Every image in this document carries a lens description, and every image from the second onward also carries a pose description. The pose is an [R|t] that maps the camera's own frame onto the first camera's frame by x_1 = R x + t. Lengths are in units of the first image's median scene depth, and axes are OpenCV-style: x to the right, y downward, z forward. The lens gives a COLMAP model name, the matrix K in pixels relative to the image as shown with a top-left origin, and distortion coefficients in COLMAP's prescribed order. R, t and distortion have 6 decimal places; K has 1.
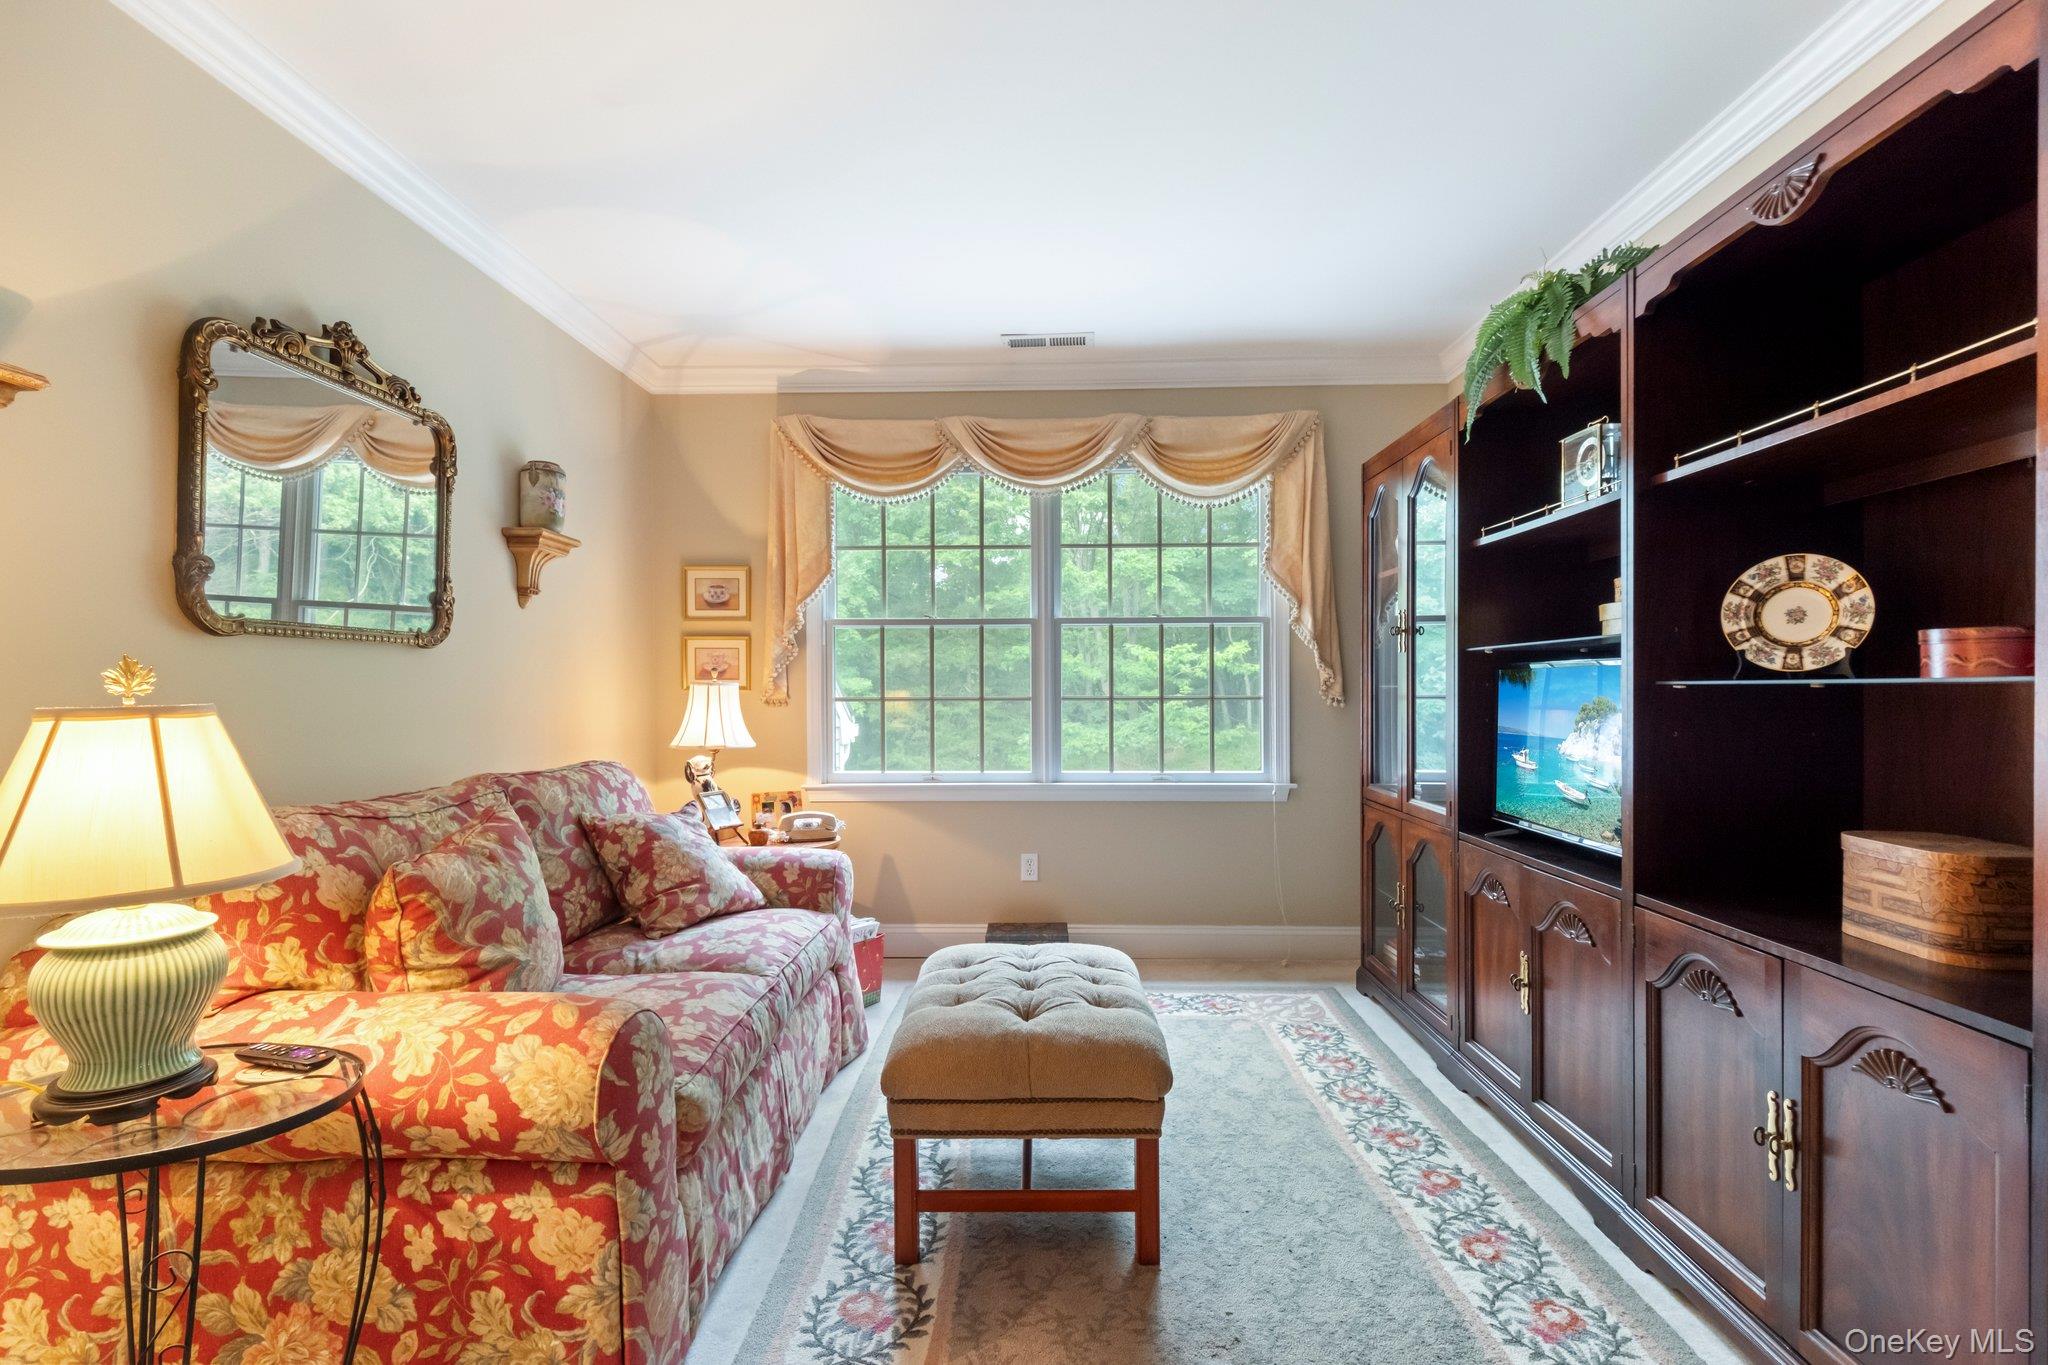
lens RADIAL K [[919.7, 0, 1029.0], [0, 919.7, 690.3], [0, 0, 1]] dist [0.022373, -0.020220]
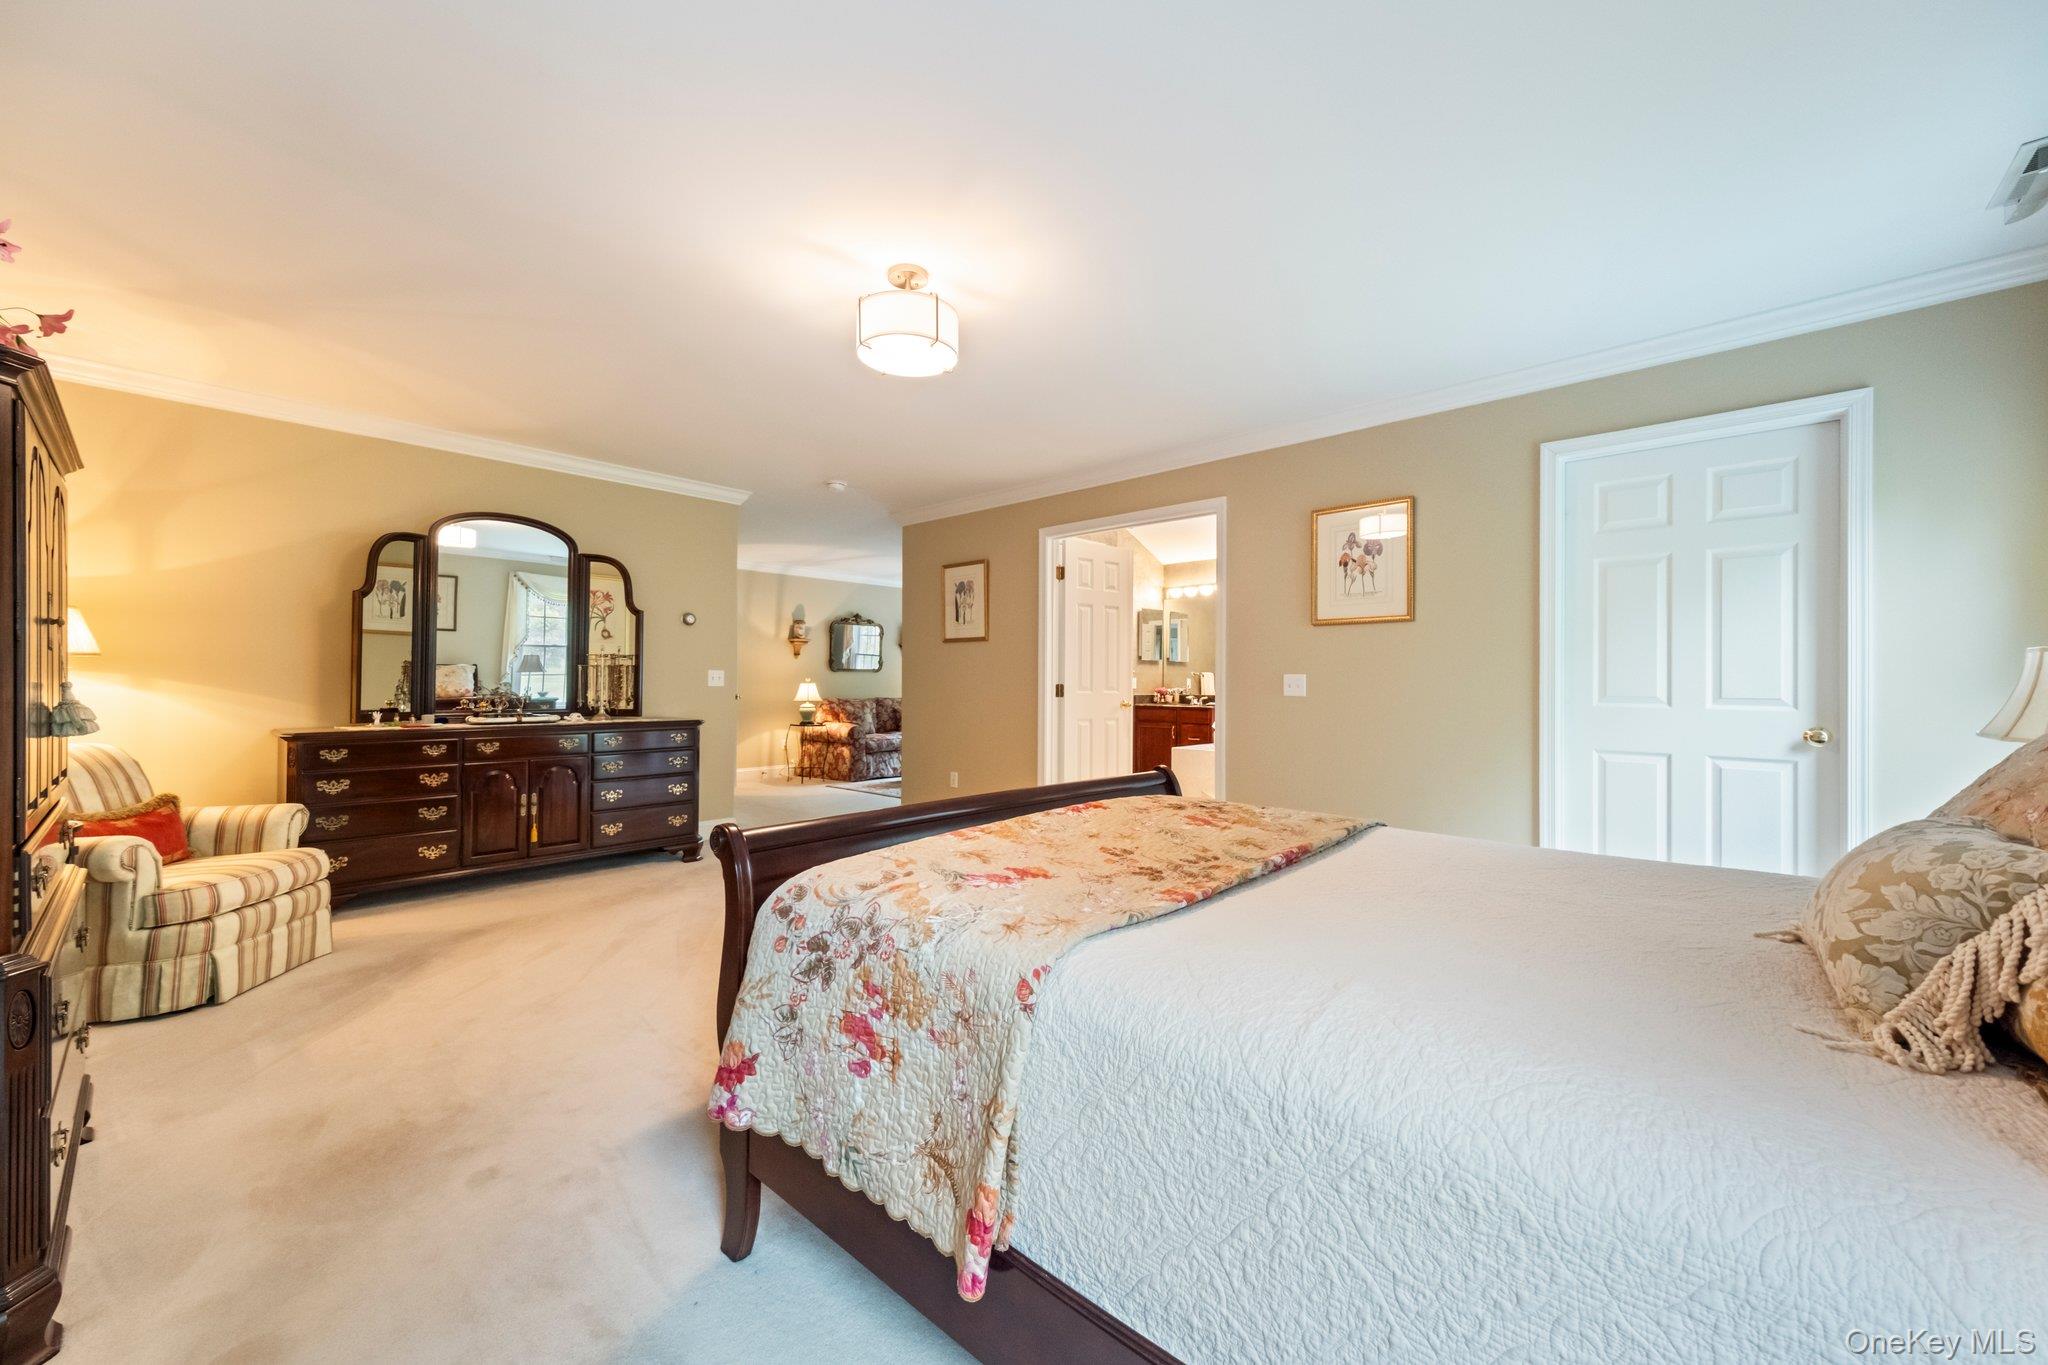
lens RADIAL K [[778.9, 0, 1024.9], [0, 778.9, 671.8], [0, 0, 1]] dist [-0.000112, -0.000002]
pose [[0.753598, 0.001153, -0.657334, 2.670365], [-0.012690, 0.999838, -0.012794, -0.005582], [0.657213, 0.017983, 0.753490, -1.592505]]
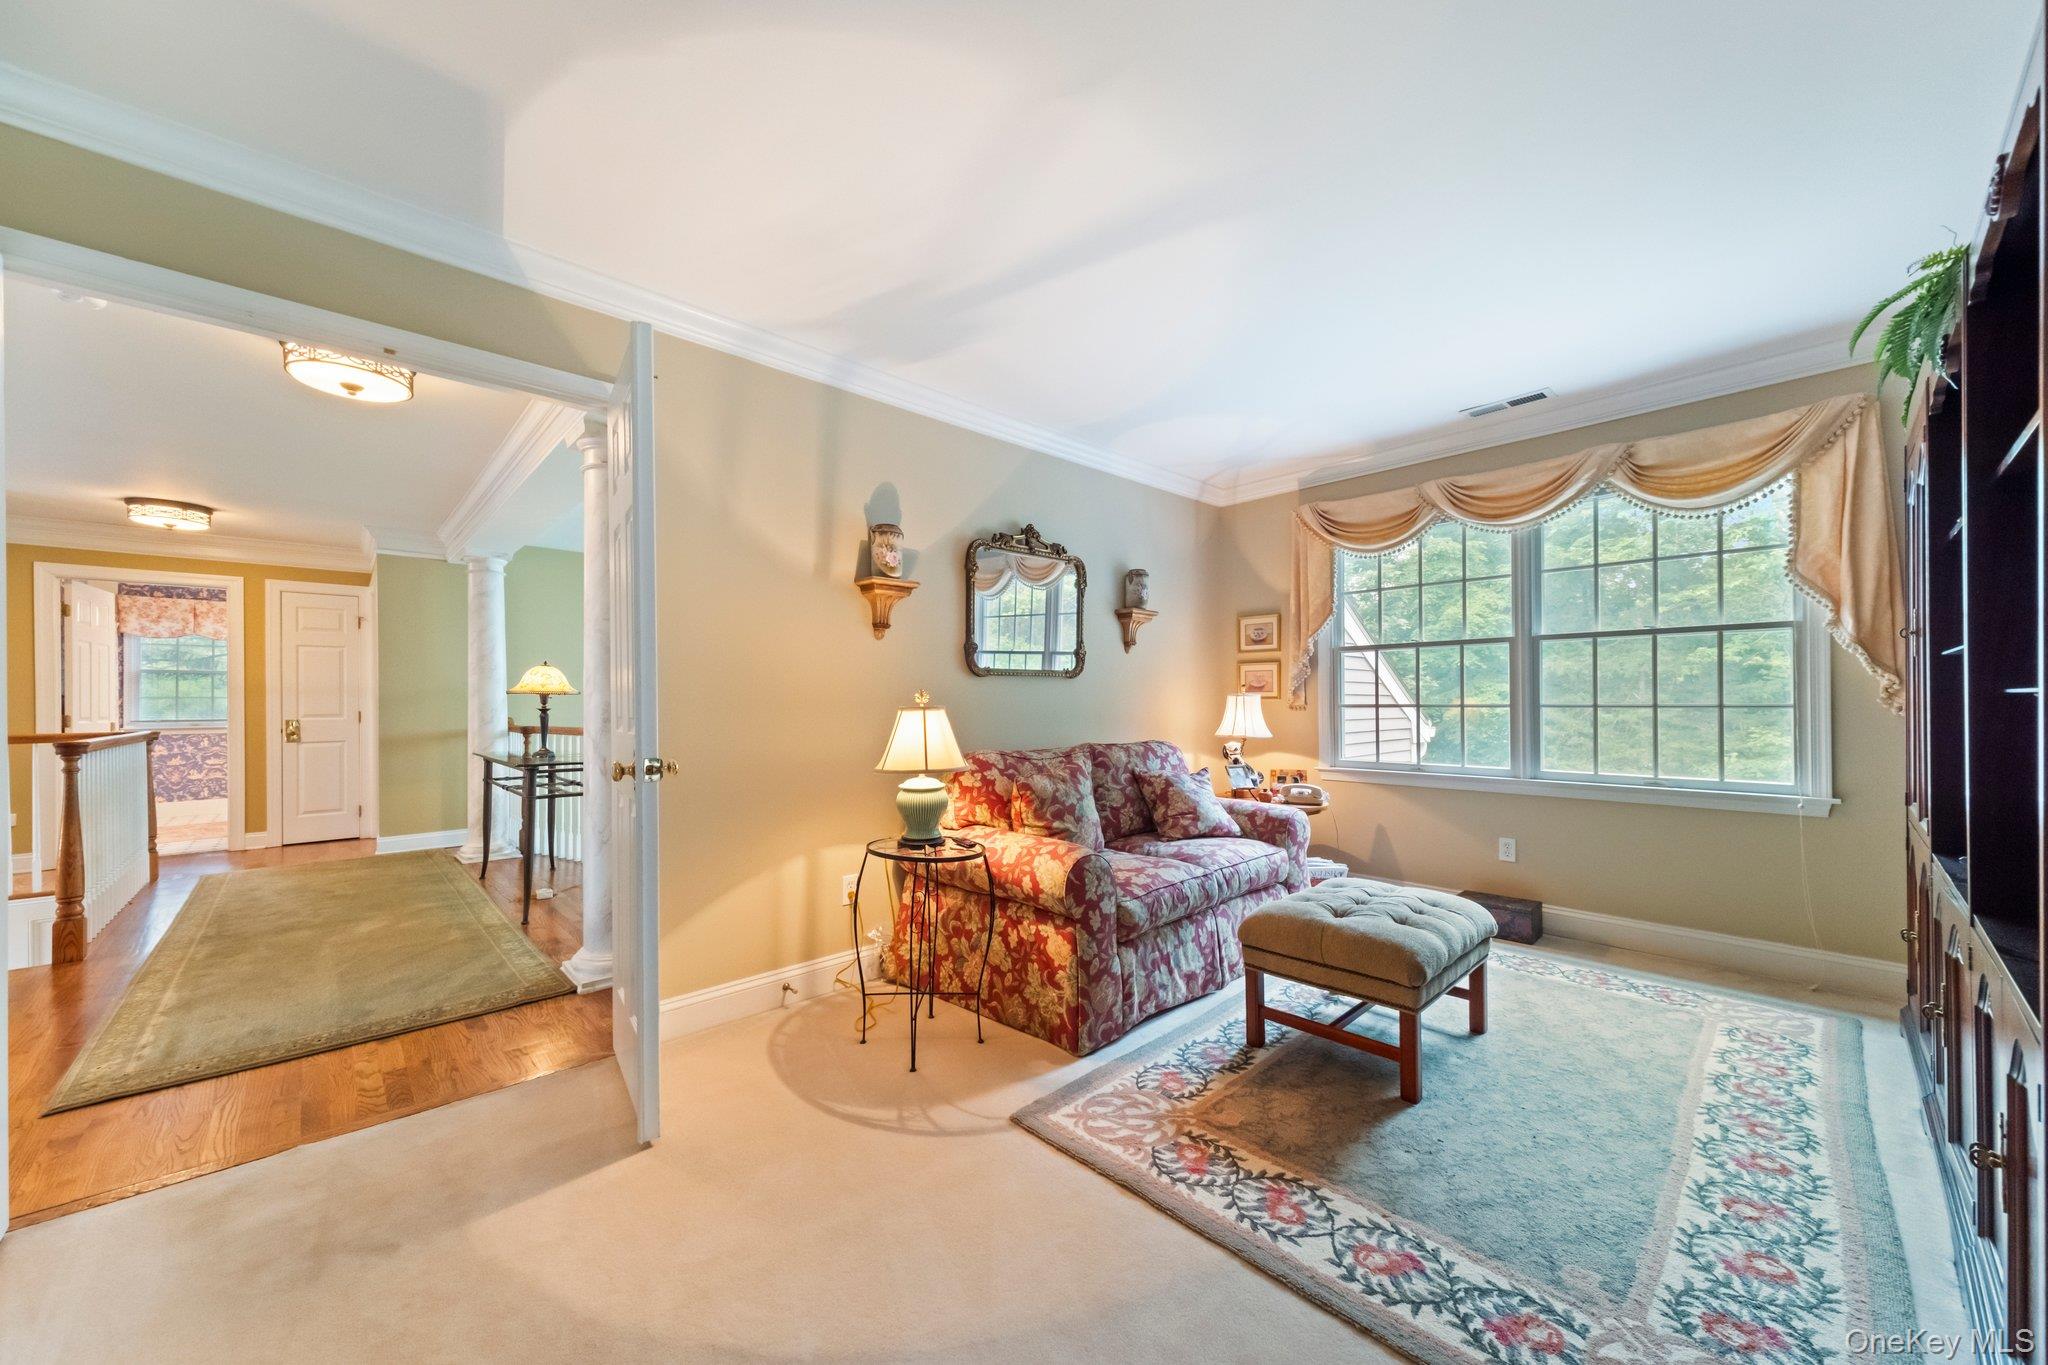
lens RADIAL K [[741.8, 0, 1023.2], [0, 741.8, 691.4], [0, 0, 1]] dist [0.000440, -0.000143]
pose [[0.703181, -0.009534, -0.710947, 0.392762], [0.002975, 0.999941, -0.010467, -0.001544], [0.711005, 0.005246, 0.703168, -0.171419]]
